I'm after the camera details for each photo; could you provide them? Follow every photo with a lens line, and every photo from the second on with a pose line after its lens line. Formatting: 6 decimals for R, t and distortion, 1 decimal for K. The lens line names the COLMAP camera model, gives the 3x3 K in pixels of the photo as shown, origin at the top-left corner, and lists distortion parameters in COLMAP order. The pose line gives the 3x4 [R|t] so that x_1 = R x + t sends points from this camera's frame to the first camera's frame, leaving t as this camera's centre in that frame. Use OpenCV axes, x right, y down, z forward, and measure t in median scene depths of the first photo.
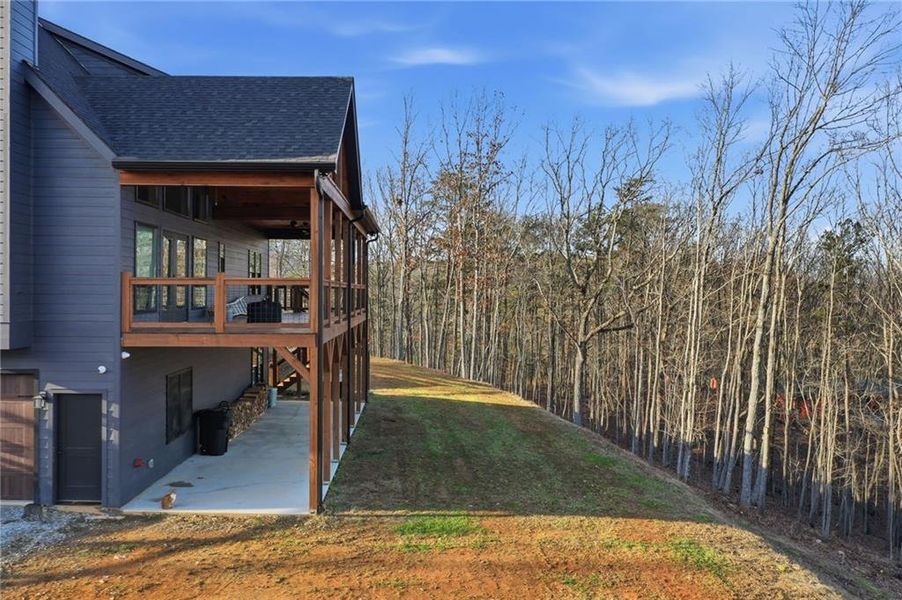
lens RADIAL K [[733.7, 0, 416.9], [0, 733.7, 282.4], [0, 0, 1]] dist [0.000096, 0.003355]
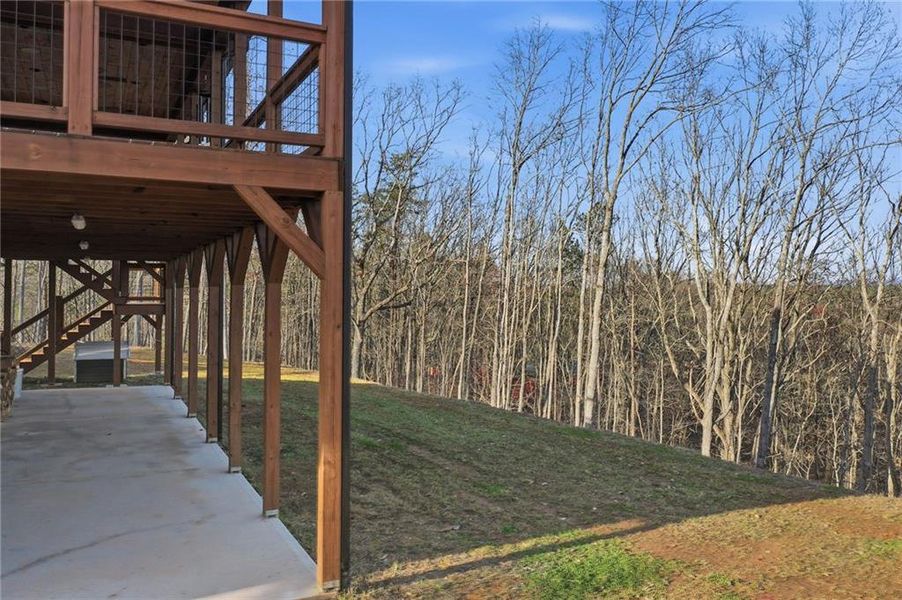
lens RADIAL K [[709.0, 0, 451.0], [0, 709.0, 300.0], [0, 0, 1]] dist [-0.014583, -0.001367]
pose [[0.892958, -0.002353, 0.450133, -0.262384], [-0.007036, 0.999791, 0.019183, 0.141037], [-0.450084, -0.020297, 0.892755, 0.613288]]
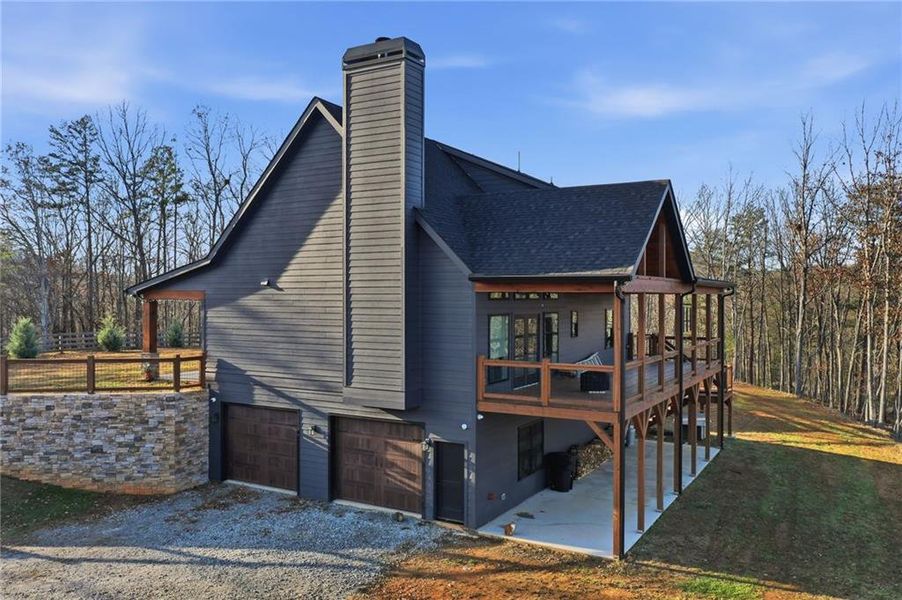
lens RADIAL K [[709.0, 0, 451.0], [0, 709.0, 300.0], [0, 0, 1]] dist [-0.014583, -0.001367]
pose [[0.870686, -0.001073, -0.491839, 0.199901], [0.004307, 0.999976, 0.005443, -0.124918], [0.491821, -0.006858, 0.870669, -0.162453]]
